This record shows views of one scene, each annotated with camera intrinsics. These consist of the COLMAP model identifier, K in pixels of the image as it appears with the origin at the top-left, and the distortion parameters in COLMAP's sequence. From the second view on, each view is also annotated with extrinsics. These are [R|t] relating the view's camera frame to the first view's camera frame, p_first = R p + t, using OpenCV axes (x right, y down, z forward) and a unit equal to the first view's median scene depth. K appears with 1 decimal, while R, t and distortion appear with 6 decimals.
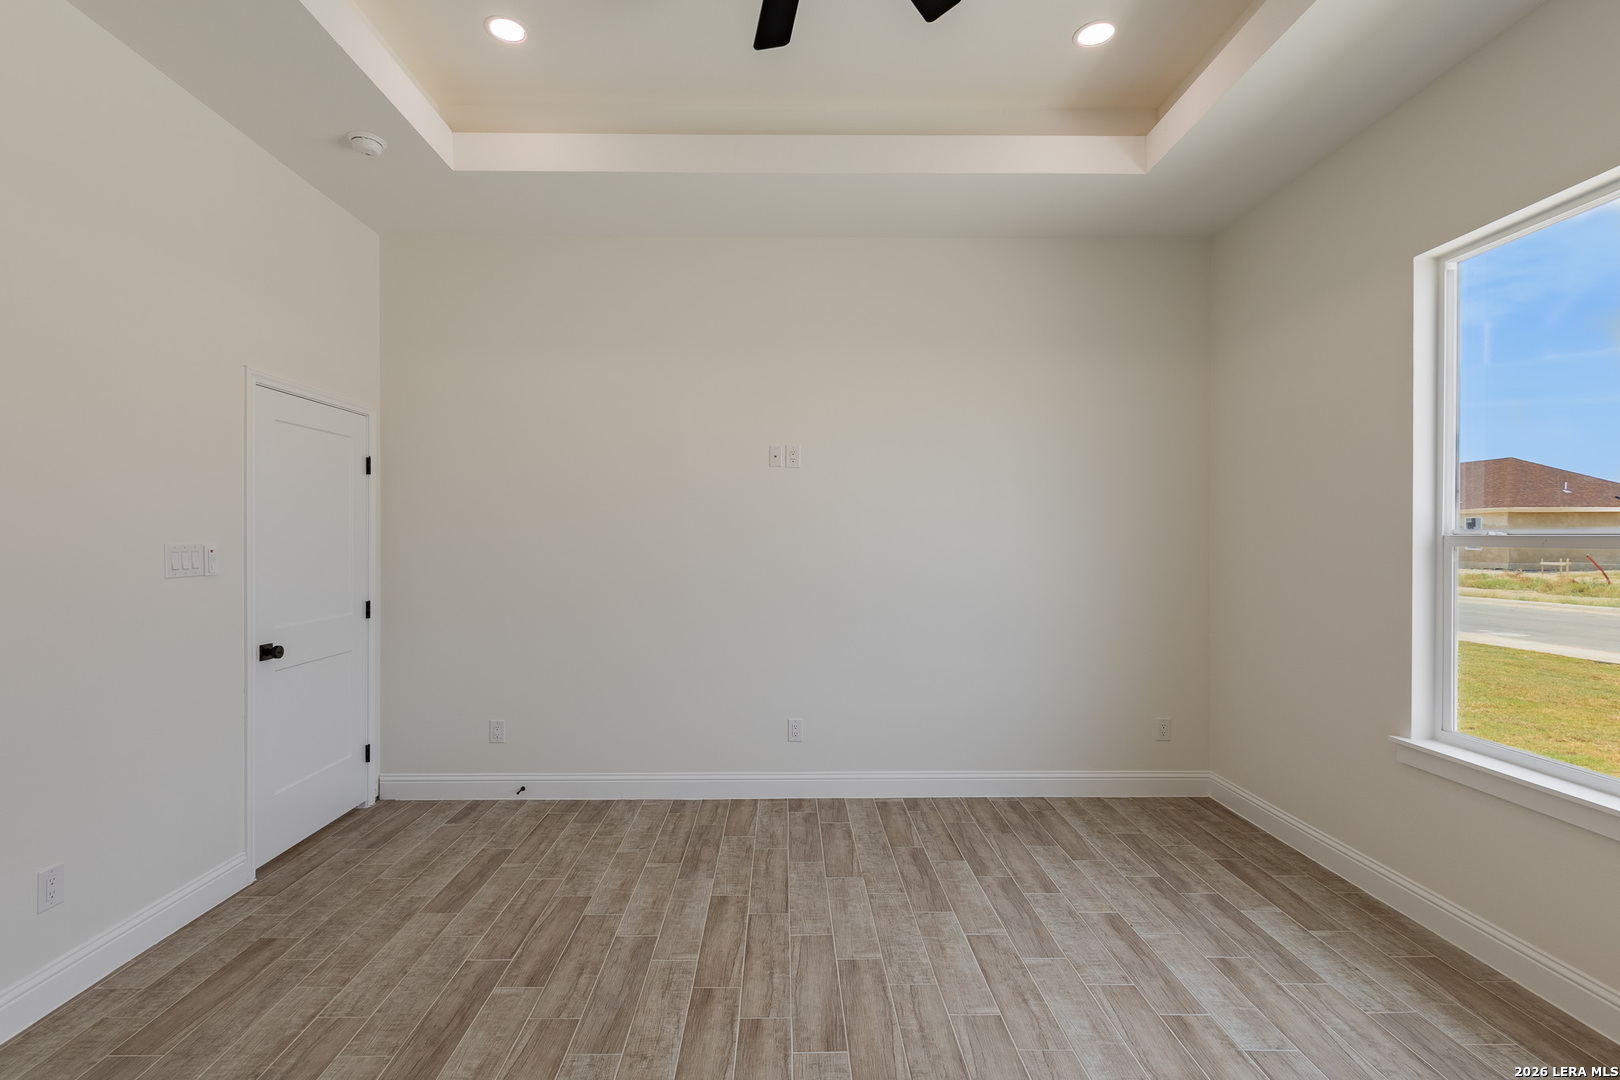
lens RADIAL K [[741.7, 0, 807.4], [0, 741.7, 540.2], [0, 0, 1]] dist [0.009750, -0.001423]
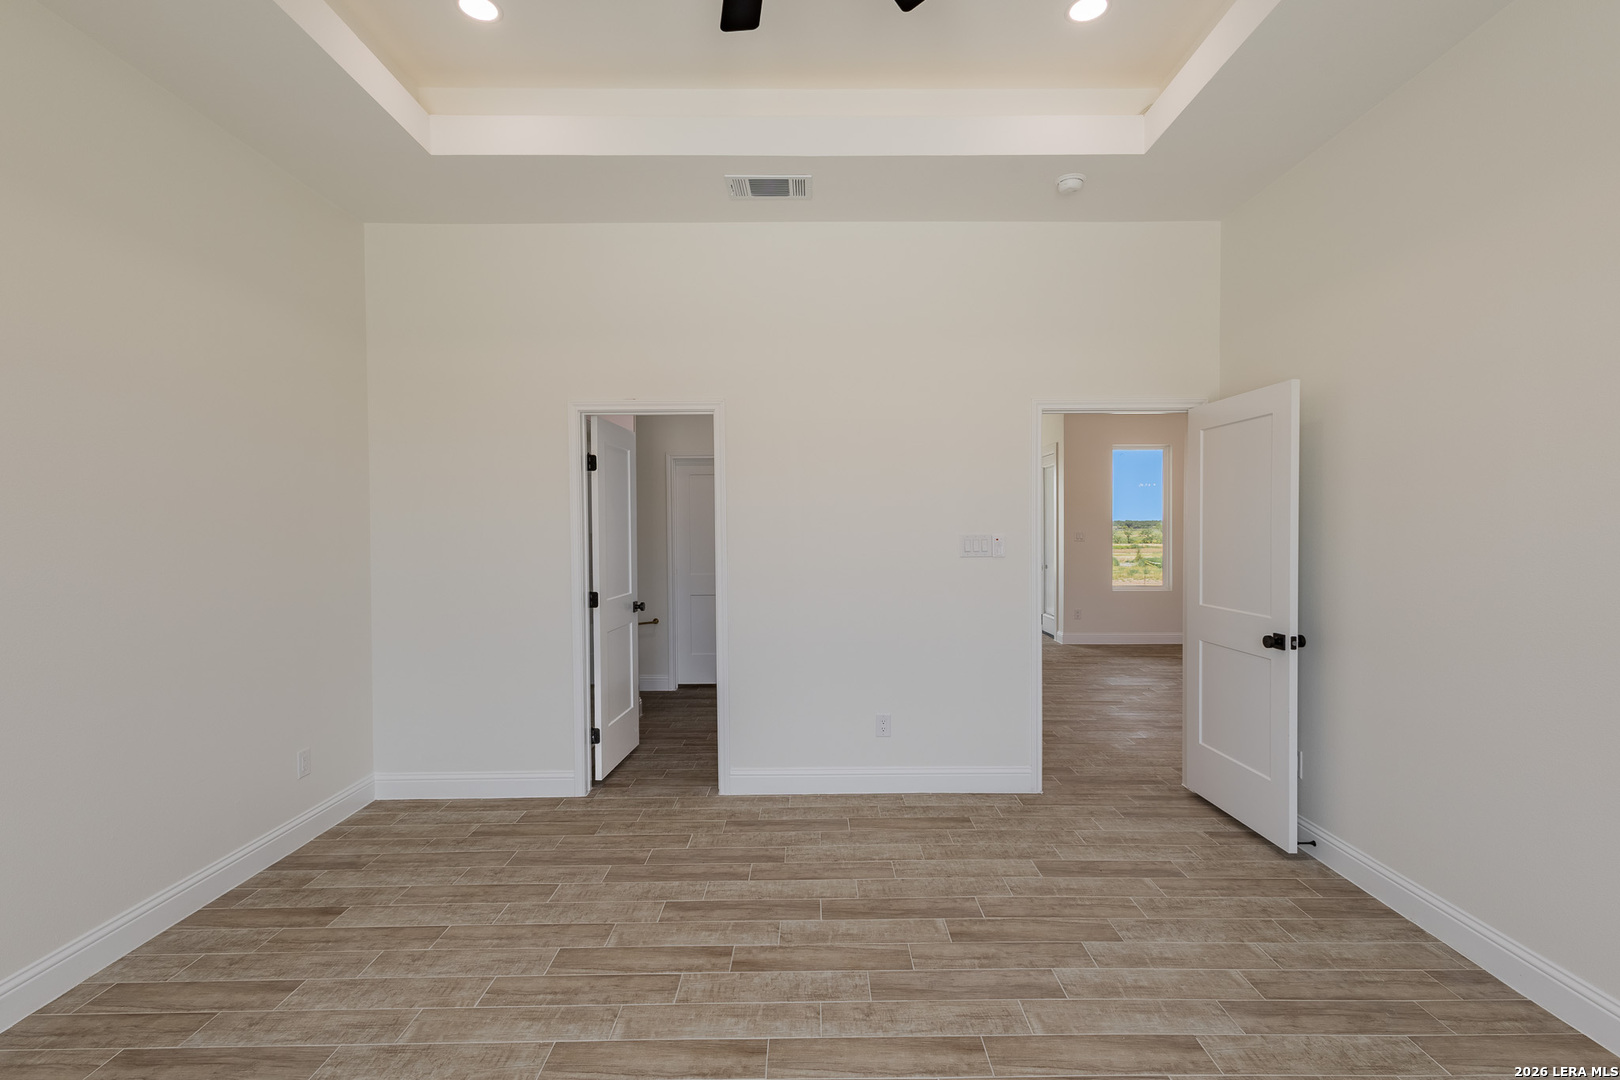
lens RADIAL K [[741.7, 0, 807.4], [0, 741.7, 540.2], [0, 0, 1]] dist [0.009750, -0.001423]
pose [[-0.023501, 0.011706, -0.999655, 0.601264], [0.000221, 0.999931, 0.011704, -0.001957], [0.999724, 0.000055, -0.023502, 0.666316]]
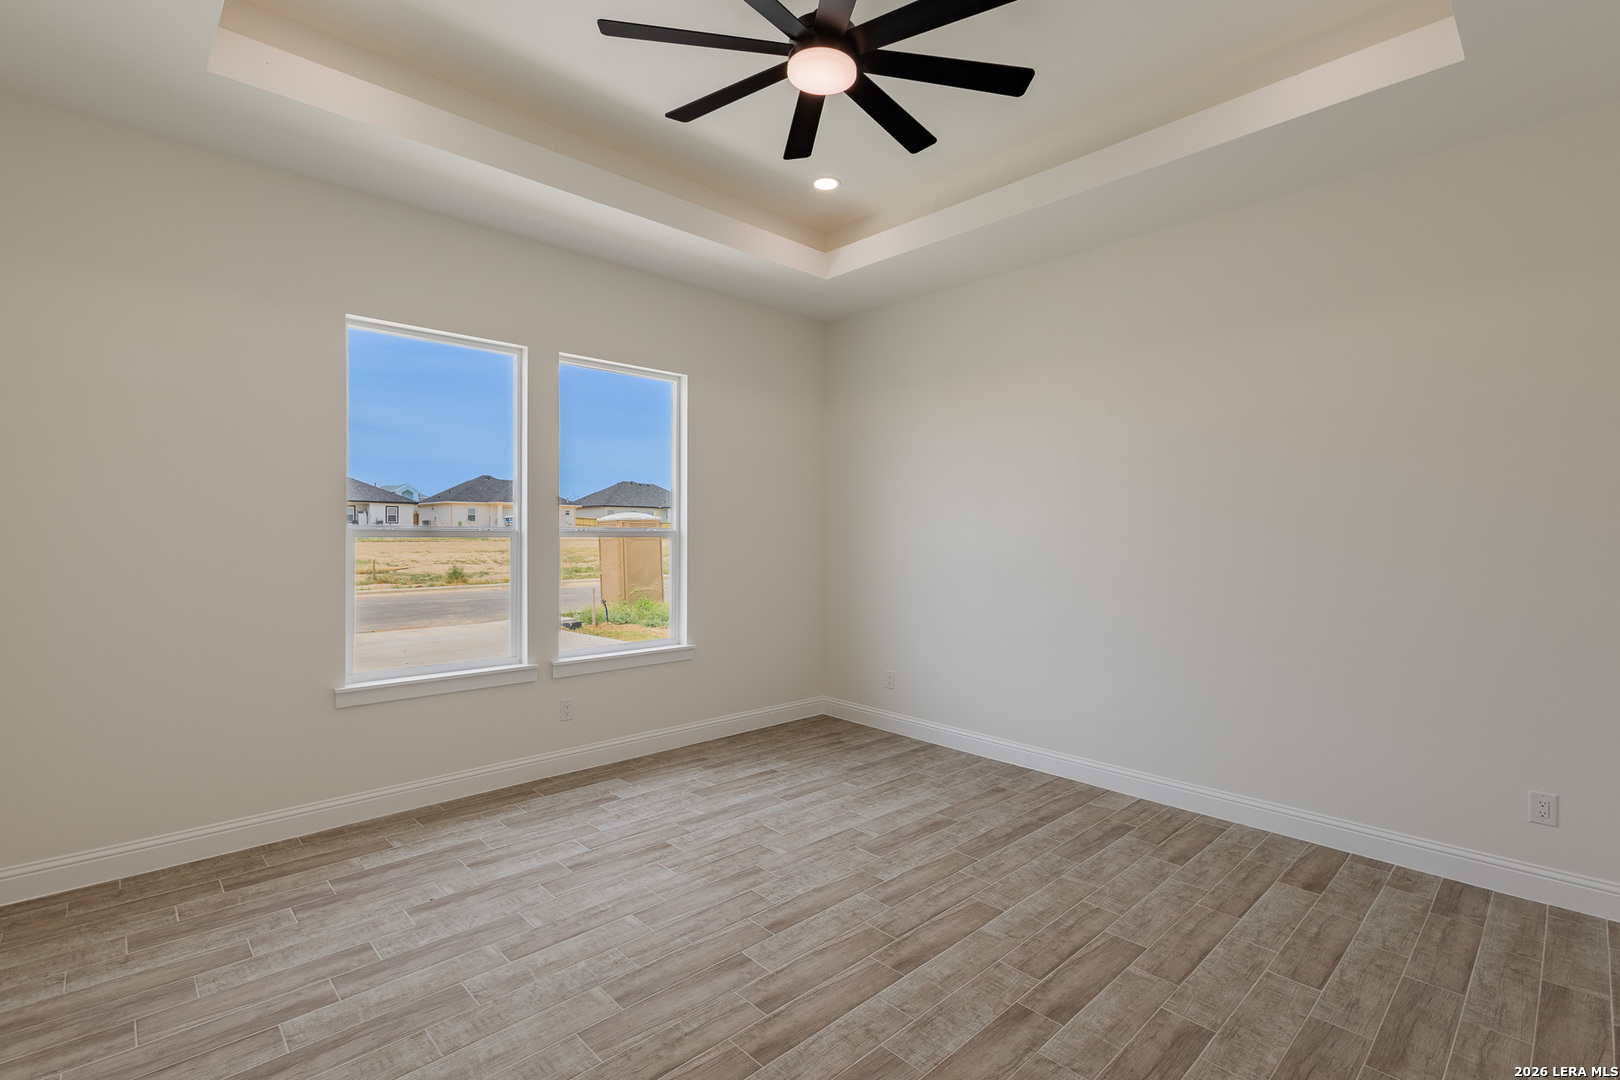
lens RADIAL K [[741.7, 0, 807.4], [0, 741.7, 540.2], [0, 0, 1]] dist [0.009750, -0.001423]
pose [[-0.669910, -0.010537, 0.742367, -0.656751], [-0.002969, 0.999929, 0.011513, -0.000473], [-0.742436, 0.005508, -0.669894, 1.244868]]
